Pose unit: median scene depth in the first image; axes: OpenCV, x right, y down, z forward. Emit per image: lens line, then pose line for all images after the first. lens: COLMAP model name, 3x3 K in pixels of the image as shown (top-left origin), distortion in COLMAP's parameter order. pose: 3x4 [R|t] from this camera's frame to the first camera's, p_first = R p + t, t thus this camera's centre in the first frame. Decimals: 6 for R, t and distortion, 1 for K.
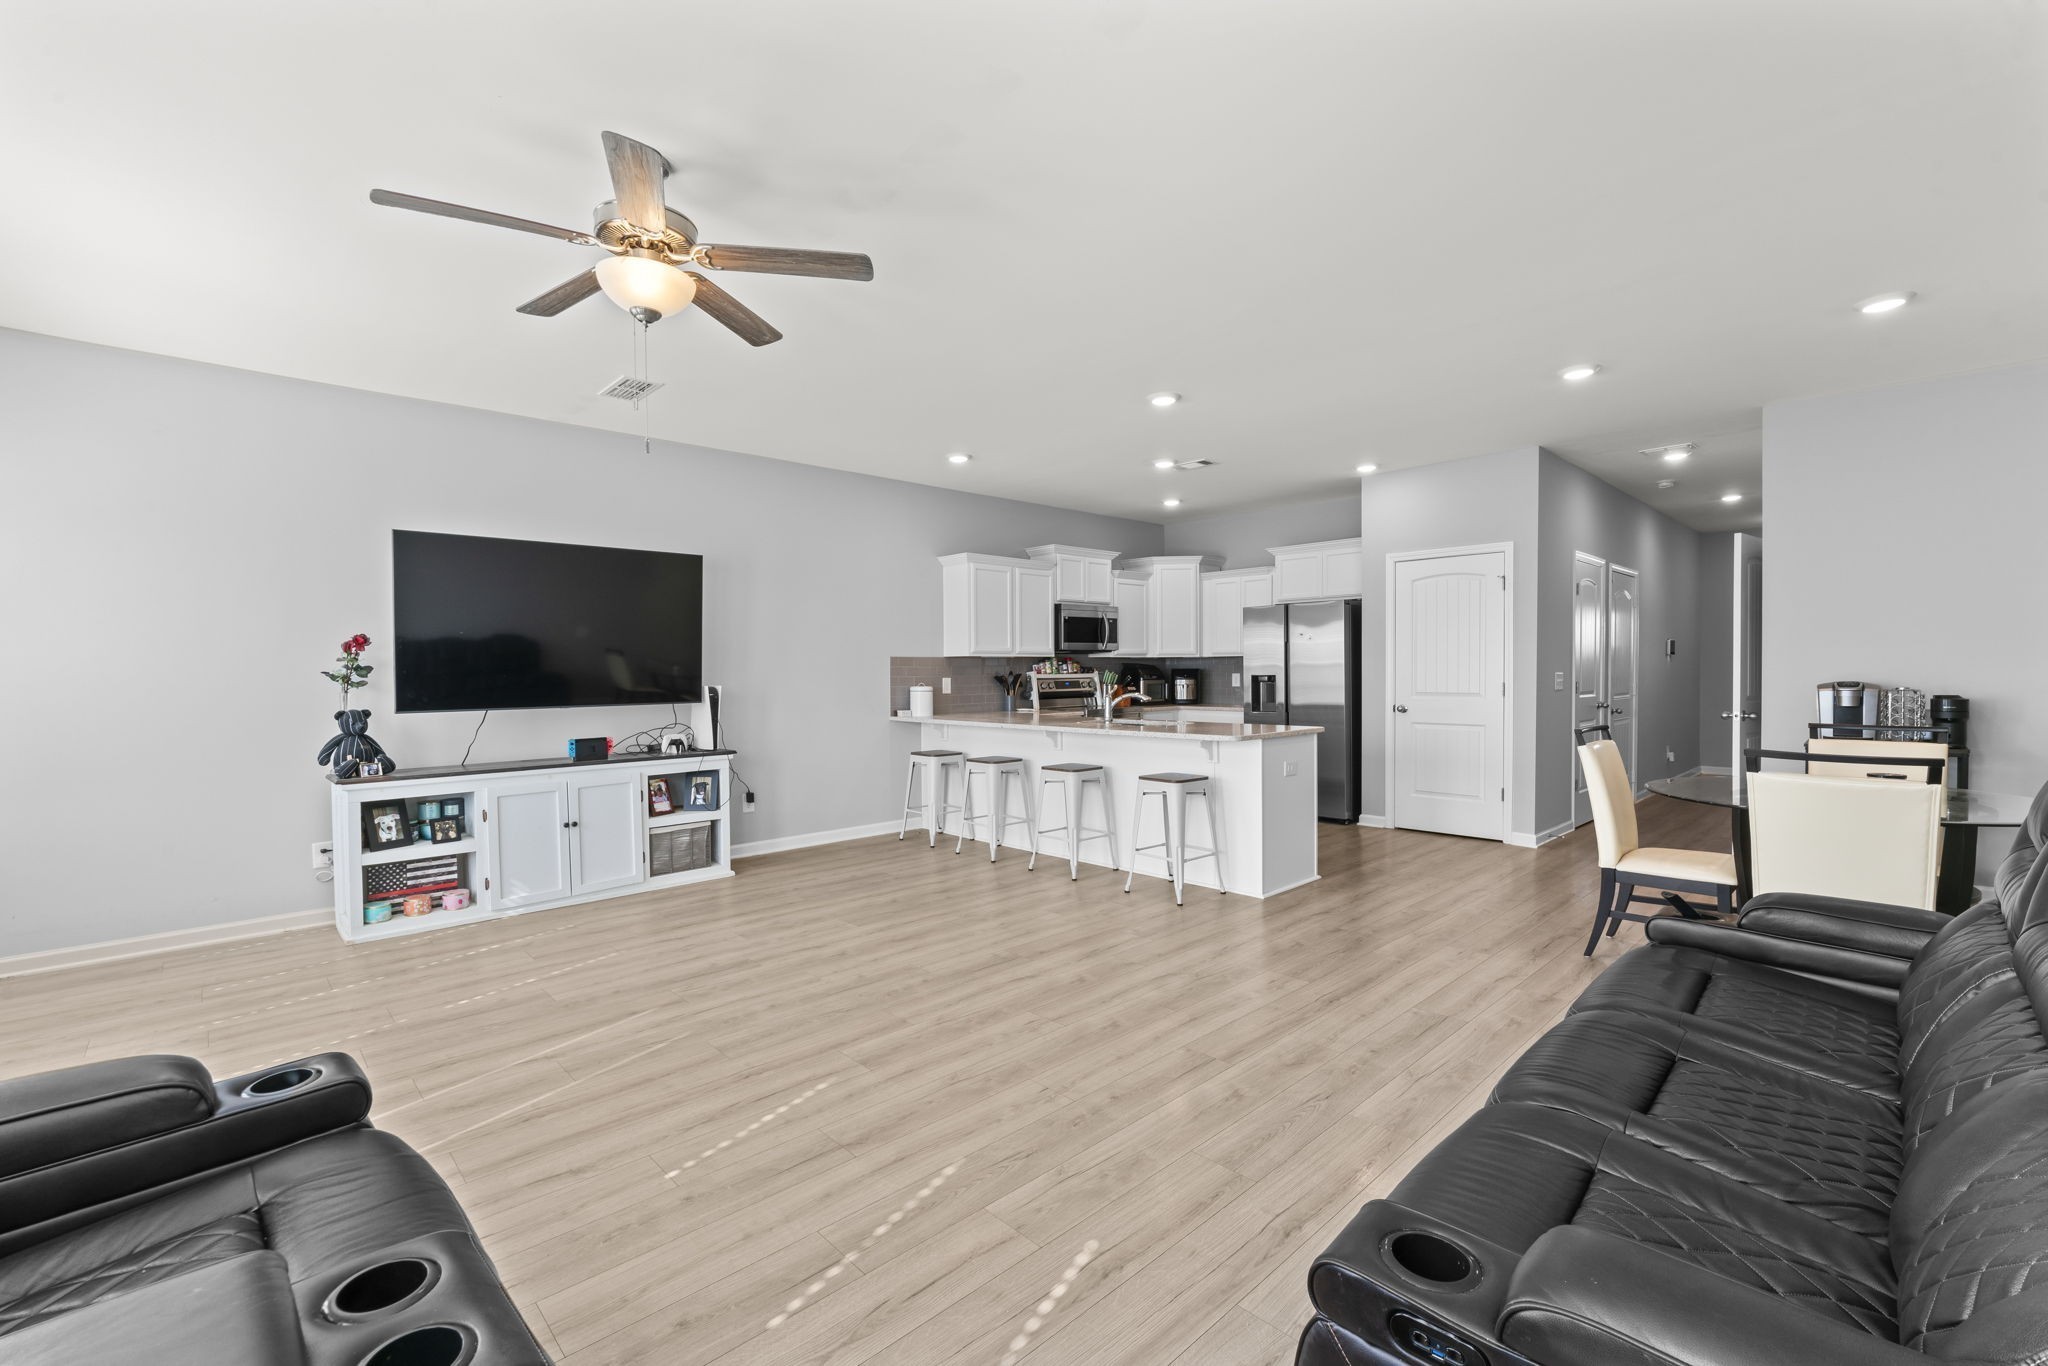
lens RADIAL K [[899.2, 0, 1024.0], [0, 899.2, 683.0], [0, 0, 1]] dist [0.001322, 0.000089]
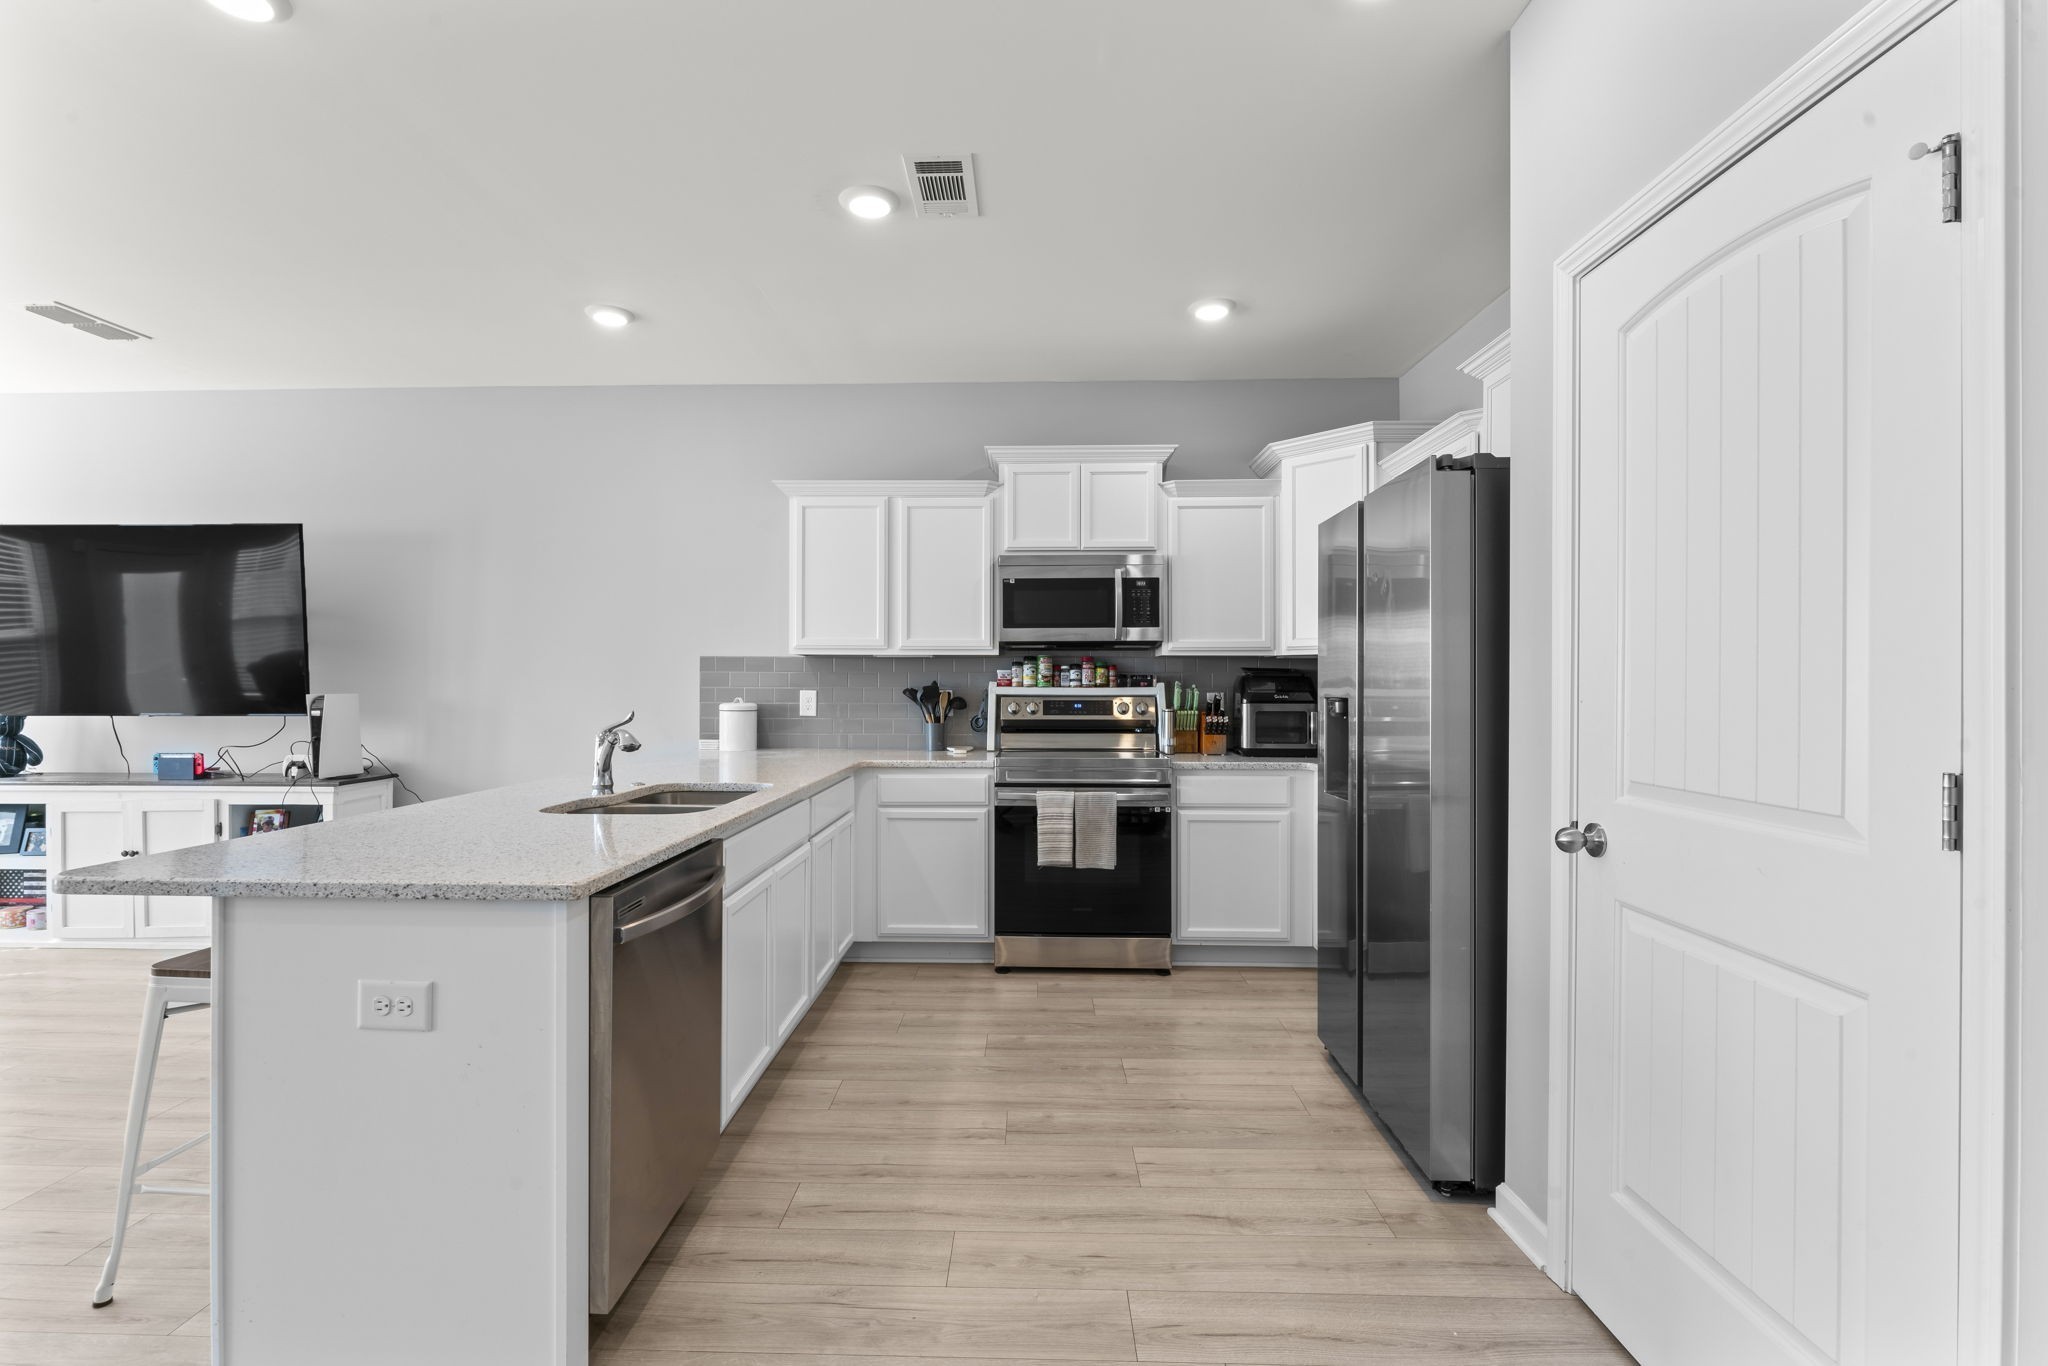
lens RADIAL K [[886.1, 0, 1010.7], [0, 886.1, 677.0], [0, 0, 1]] dist [-0.003584, -0.000010]
pose [[0.698705, 0.008547, -0.715359, 0.615851], [-0.020016, 0.999771, -0.007605, -0.017775], [0.715130, 0.019633, 0.698716, 0.931651]]
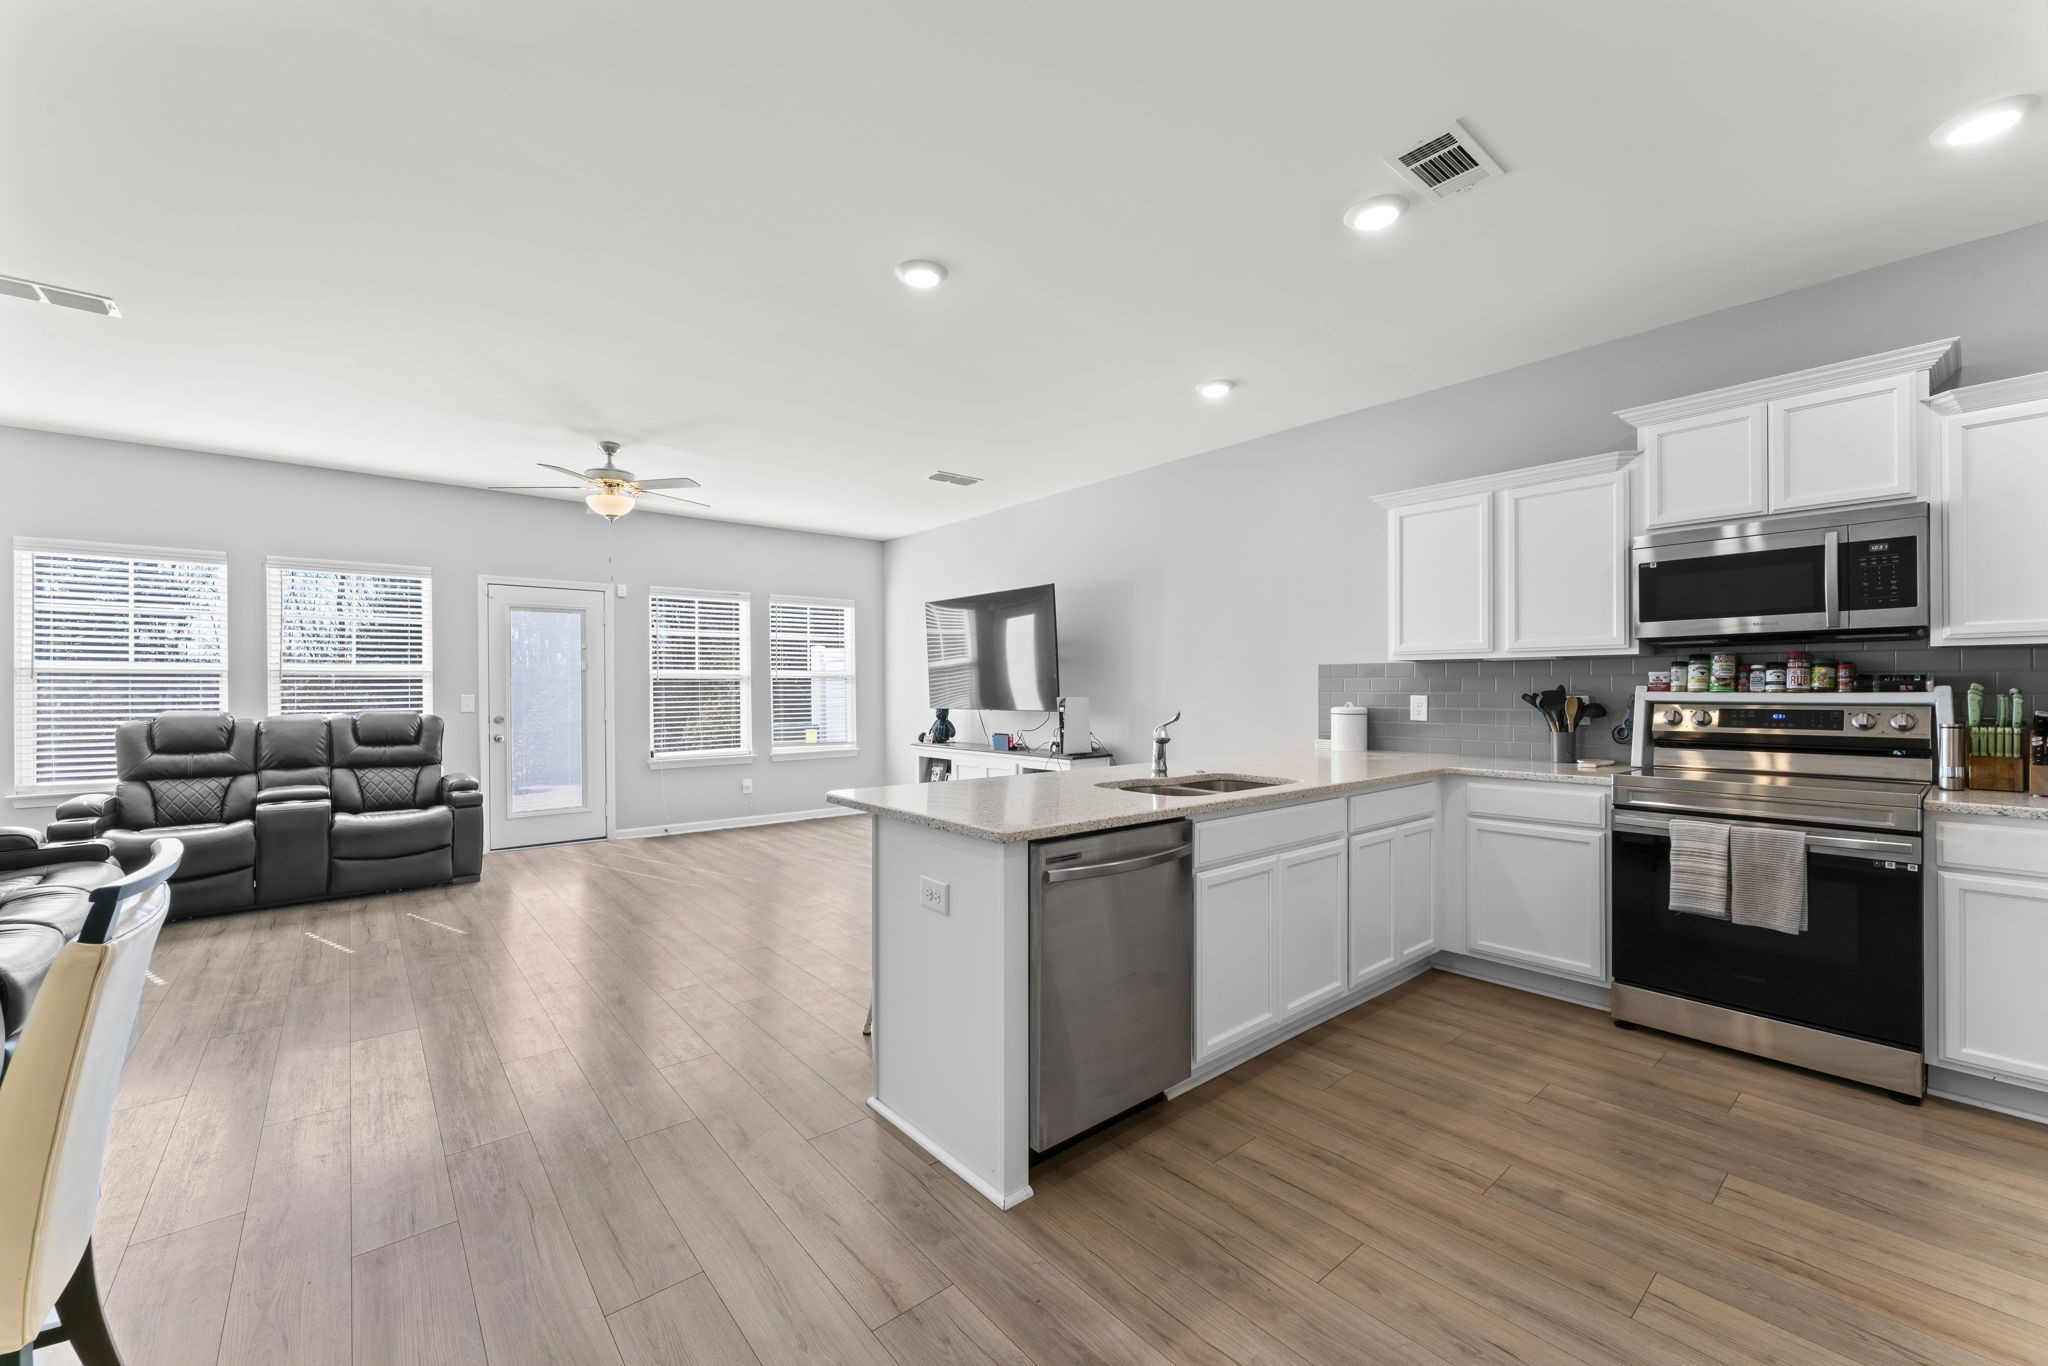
lens RADIAL K [[792.4, 0, 1024.0], [0, 792.4, 683.0], [0, 0, 1]] dist [-0.000443, 0.000153]
pose [[-0.056843, 0.005099, -0.998370, 0.665862], [-0.010489, 0.999929, 0.005704, -0.019962], [0.998328, 0.010796, -0.056785, 1.044663]]
